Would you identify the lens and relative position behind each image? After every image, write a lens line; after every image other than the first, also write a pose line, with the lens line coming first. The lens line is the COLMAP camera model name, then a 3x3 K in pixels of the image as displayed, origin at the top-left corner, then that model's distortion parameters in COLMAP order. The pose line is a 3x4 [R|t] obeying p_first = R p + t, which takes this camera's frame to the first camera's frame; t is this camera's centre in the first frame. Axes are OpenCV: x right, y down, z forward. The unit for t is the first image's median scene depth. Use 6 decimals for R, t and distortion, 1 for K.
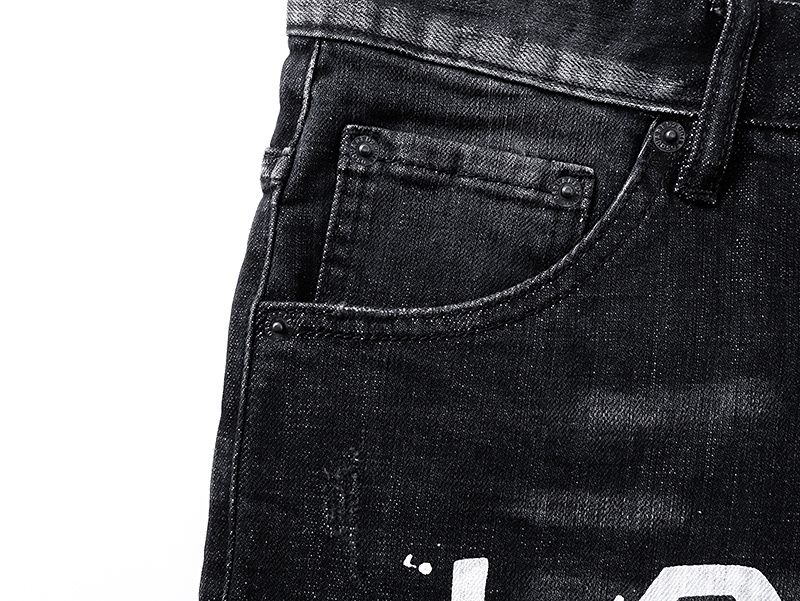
lens RADIAL K [[783.5, 0, 400.0], [0, 783.5, 300.5], [0, 0, 1]] dist [0.011537, 0.014959]
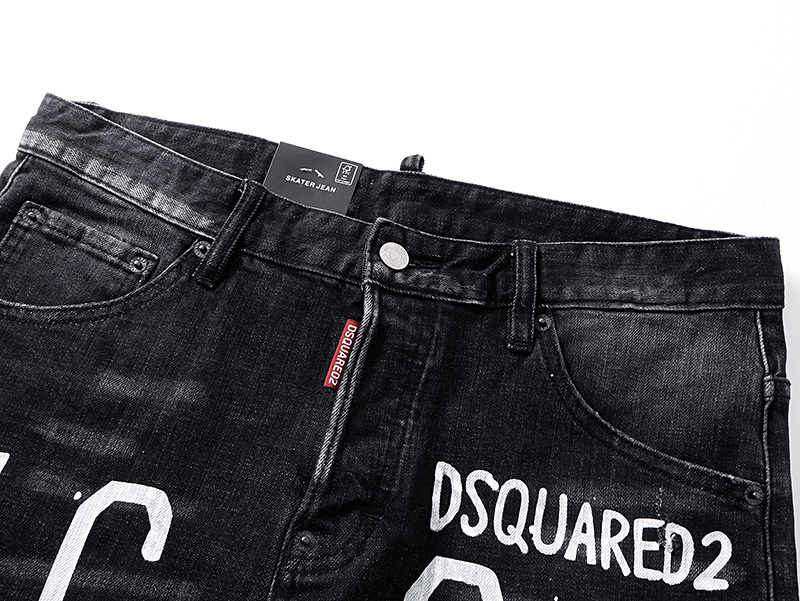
lens RADIAL K [[783.5, 0, 400.0], [0, 783.5, 300.5], [0, 0, 1]] dist [0.011537, 0.014959]
pose [[0.971841, 0.233844, 0.029028, 0.755811], [-0.214876, 0.930019, -0.298149, 0.335059], [-0.096717, 0.283516, 0.954078, -0.710504]]
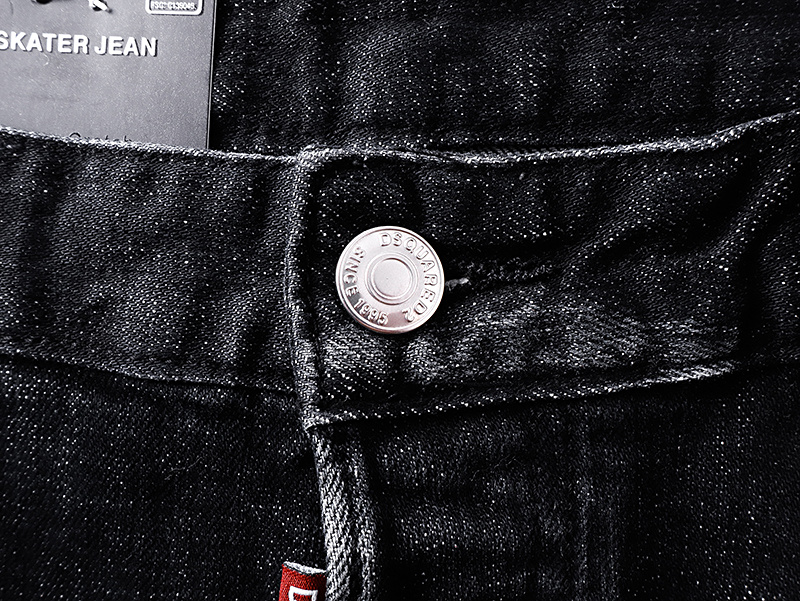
lens RADIAL K [[783.5, 0, 400.0], [0, 783.5, 300.5], [0, 0, 1]] dist [0.011537, 0.014959]
pose [[0.998702, 0.012924, -0.049264, 0.801760], [-0.005967, 0.990298, 0.138833, -0.330129], [0.050580, -0.138359, 0.989090, 0.435388]]
